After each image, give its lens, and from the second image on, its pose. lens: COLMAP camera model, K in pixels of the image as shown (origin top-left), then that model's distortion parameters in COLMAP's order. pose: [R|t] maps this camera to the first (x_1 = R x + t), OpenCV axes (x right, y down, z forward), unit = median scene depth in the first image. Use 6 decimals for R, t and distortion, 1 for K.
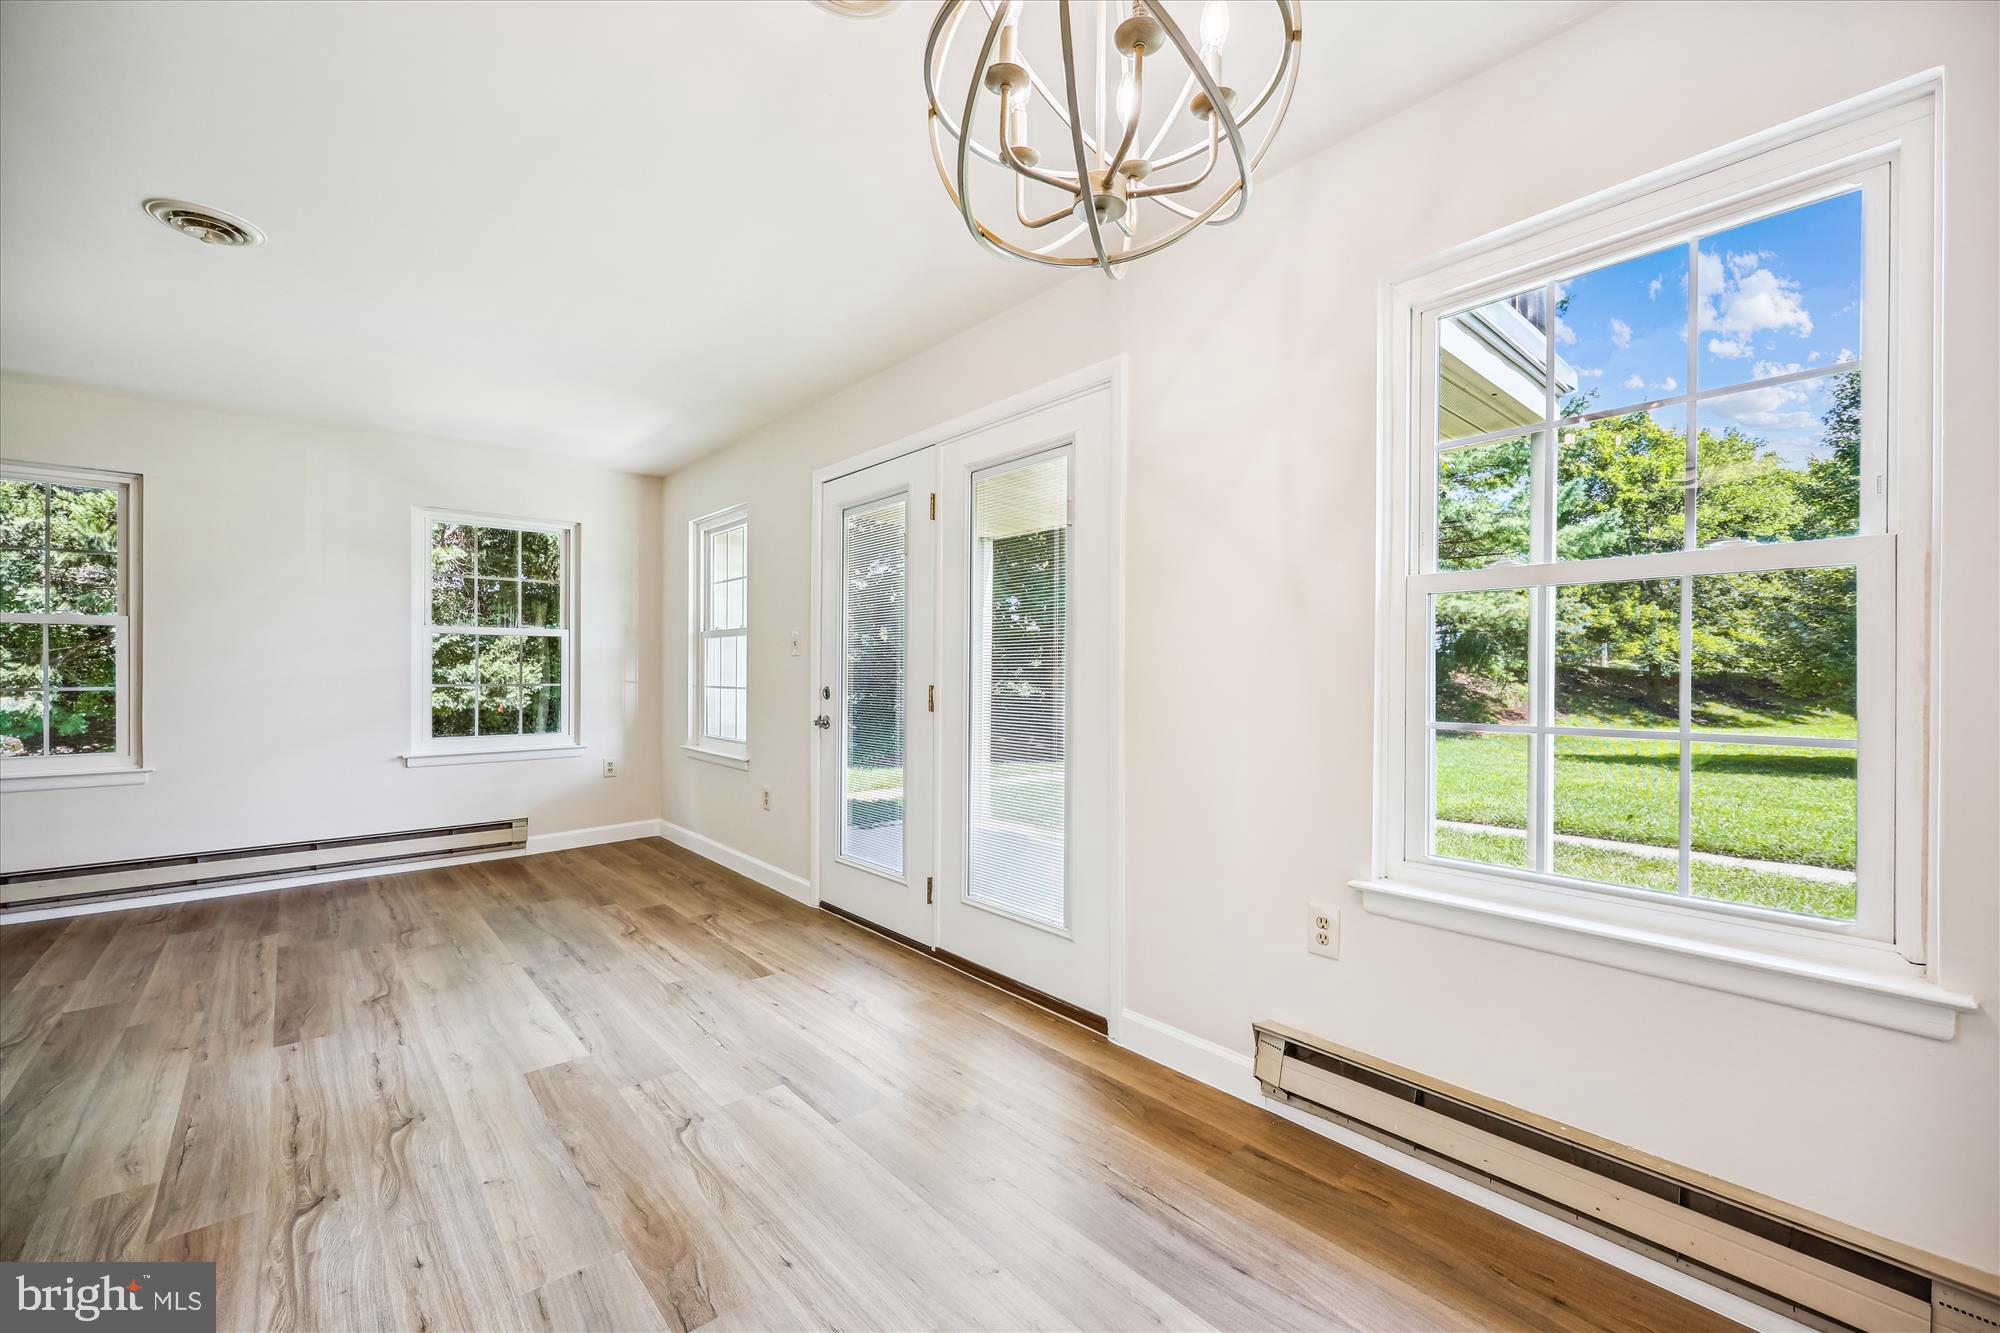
lens RADIAL K [[831.2, 0, 1012.9], [0, 831.2, 672.8], [0, 0, 1]] dist [-0.002105, 0.000035]
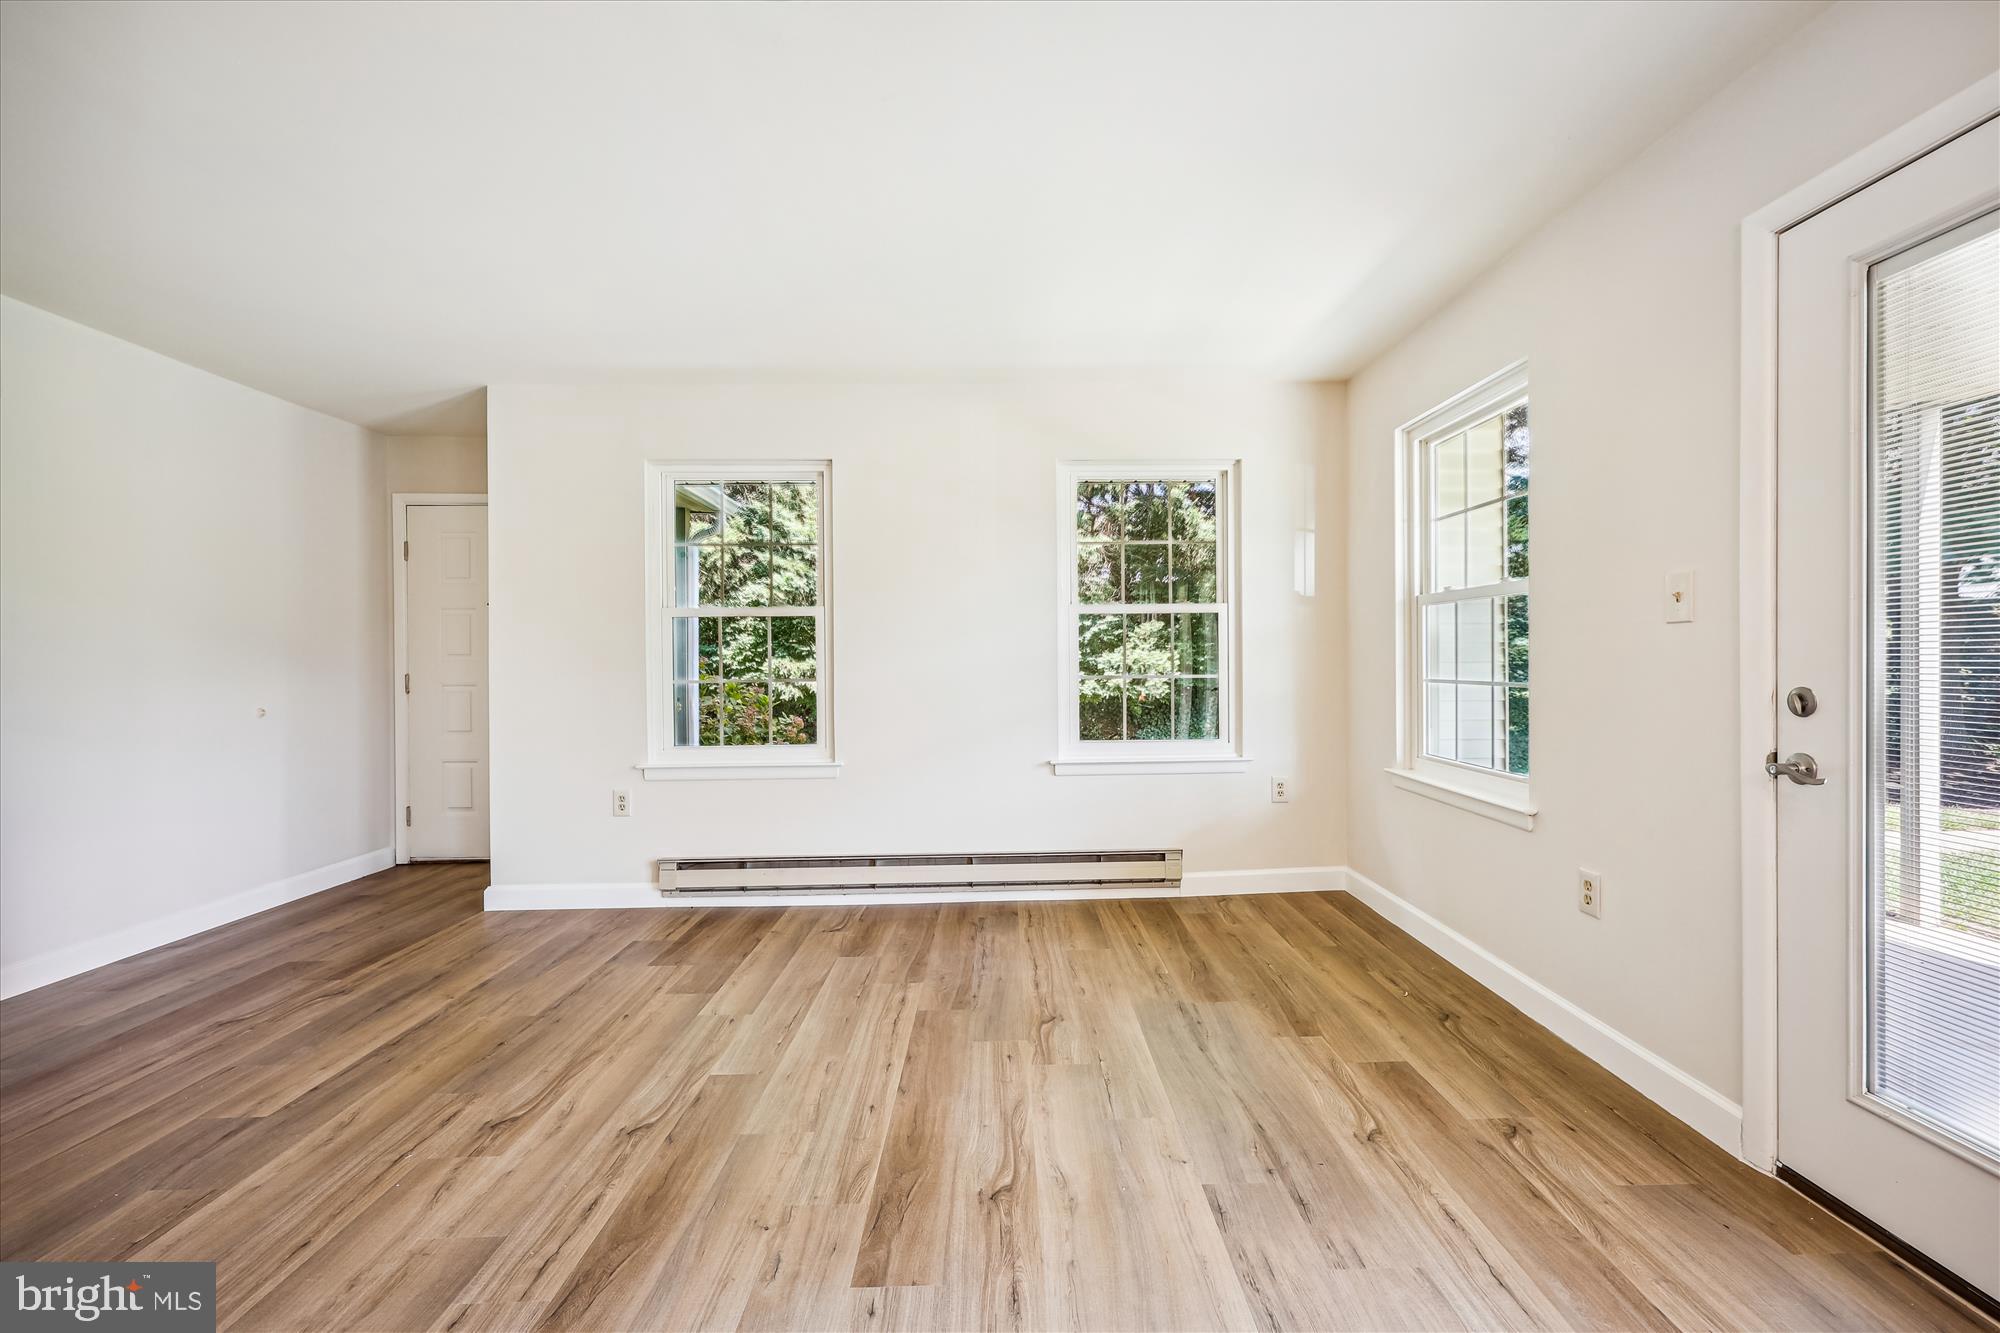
lens RADIAL K [[831.2, 0, 1012.9], [0, 831.2, 672.8], [0, 0, 1]] dist [-0.002105, 0.000035]
pose [[0.763634, 0.001971, -0.645646, -0.261052], [0.009658, 0.999849, 0.014476, -0.002515], [0.645577, -0.017290, 0.763499, 0.394147]]
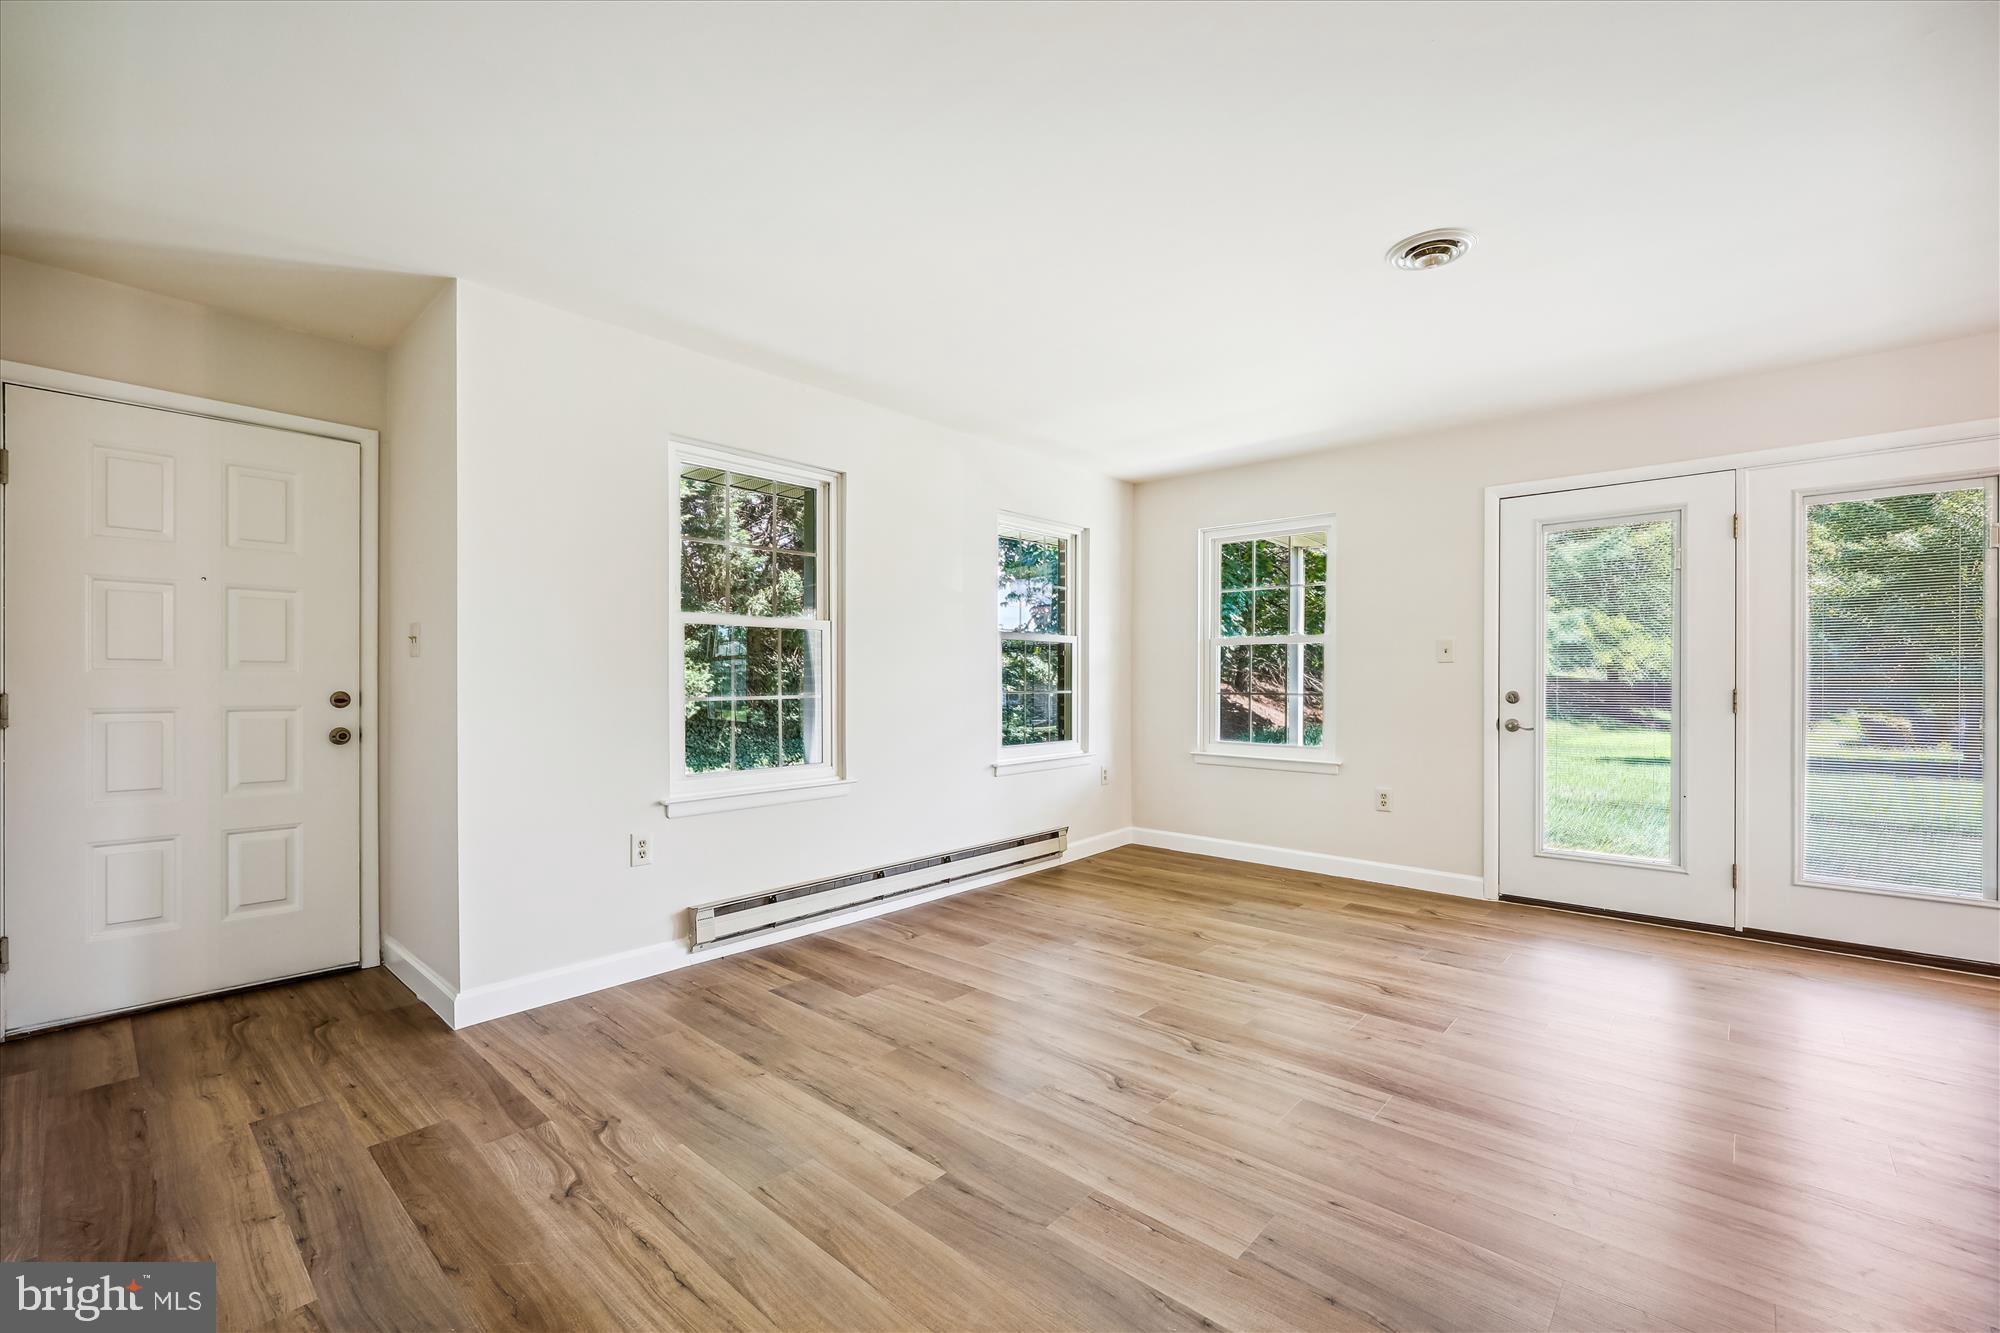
lens RADIAL K [[864.3, 0, 992.2], [0, 864.3, 693.2], [0, 0, 1]] dist [-0.001828, -0.000166]
pose [[0.992731, -0.002591, 0.120323, -1.010030], [0.000927, 0.999903, 0.013885, 0.001650], [-0.120348, -0.013673, 0.992638, -0.012164]]
